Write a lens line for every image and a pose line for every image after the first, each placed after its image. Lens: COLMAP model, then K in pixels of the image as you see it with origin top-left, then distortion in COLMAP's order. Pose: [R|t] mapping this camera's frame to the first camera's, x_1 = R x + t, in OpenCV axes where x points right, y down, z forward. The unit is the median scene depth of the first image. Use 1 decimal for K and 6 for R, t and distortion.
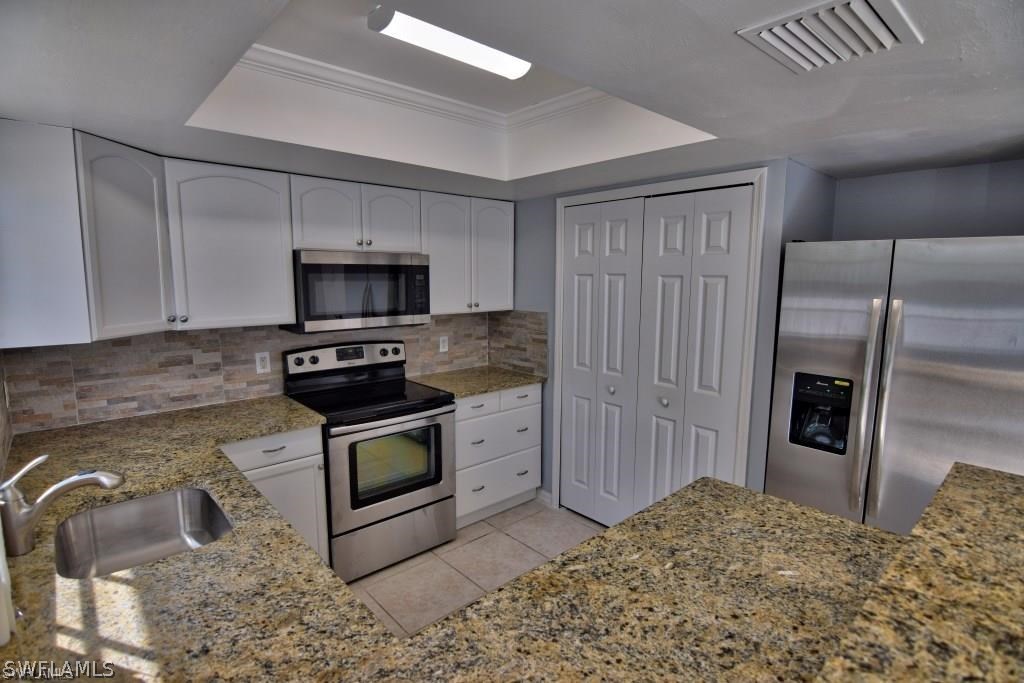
lens RADIAL K [[506.0, 0, 511.9], [0, 506.0, 341.0], [0, 0, 1]] dist [0.000419, 0.000036]
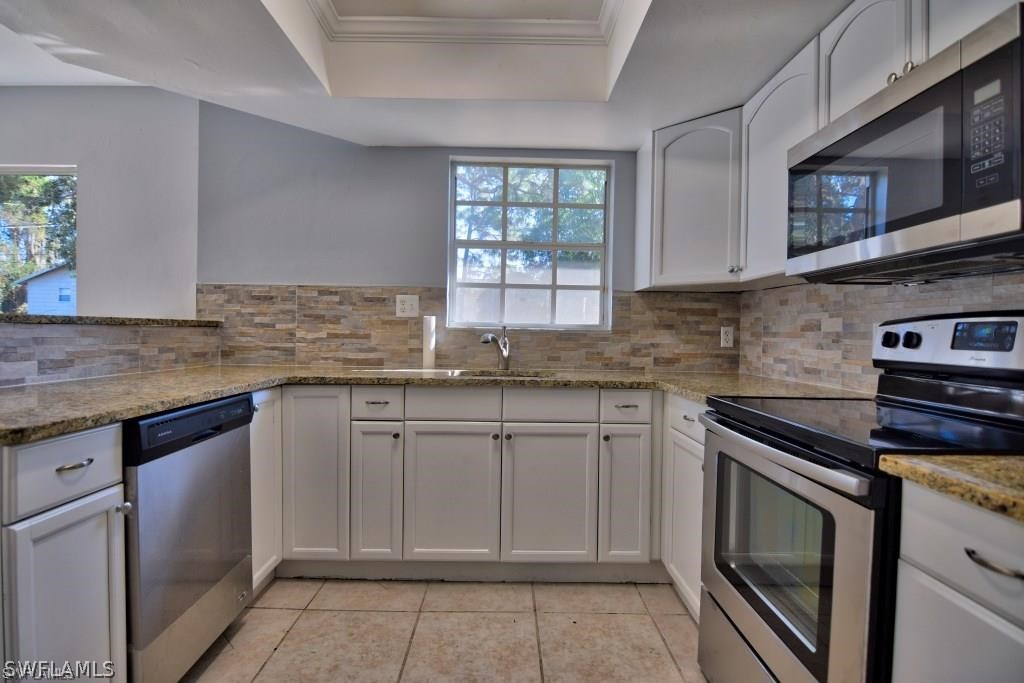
lens RADIAL K [[506.0, 0, 510.7], [0, 506.0, 341.2], [0, 0, 1]] dist [0.000419, 0.000036]
pose [[-0.655085, 0.004925, -0.755539, 0.286022], [-0.109437, 0.988815, 0.101332, 0.033617], [0.747587, 0.149065, -0.647219, 1.127297]]
